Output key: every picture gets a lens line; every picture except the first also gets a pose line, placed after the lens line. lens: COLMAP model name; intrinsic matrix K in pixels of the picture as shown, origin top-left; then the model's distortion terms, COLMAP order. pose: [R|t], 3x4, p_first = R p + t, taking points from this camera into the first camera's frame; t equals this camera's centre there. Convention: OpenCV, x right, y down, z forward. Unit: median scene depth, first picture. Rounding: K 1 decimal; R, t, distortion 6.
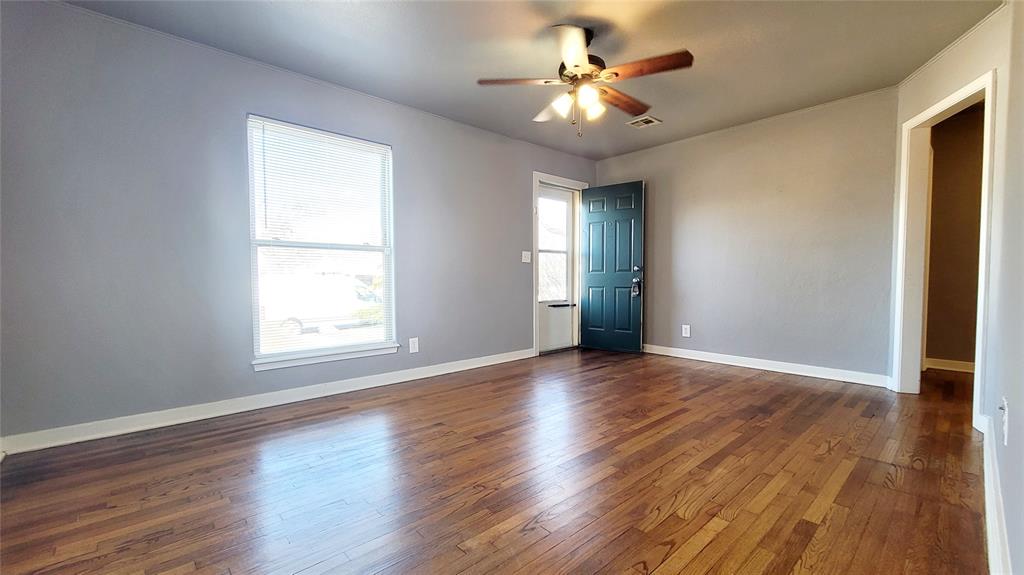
lens RADIAL K [[415.3, 0, 515.9], [0, 415.3, 292.5], [0, 0, 1]] dist [-0.001667, -0.000346]
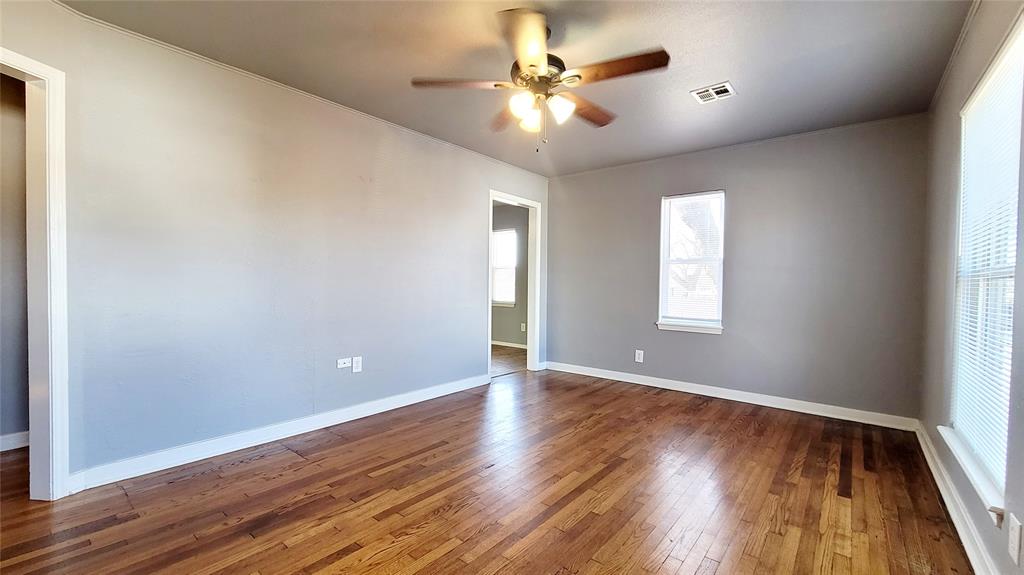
lens RADIAL K [[415.3, 0, 515.9], [0, 415.3, 292.5], [0, 0, 1]] dist [-0.001667, -0.000346]
pose [[-0.989089, -0.006945, -0.147158, 0.341117], [-0.016033, 0.998029, 0.060665, -0.146374], [0.146447, 0.062362, -0.987251, 1.942858]]
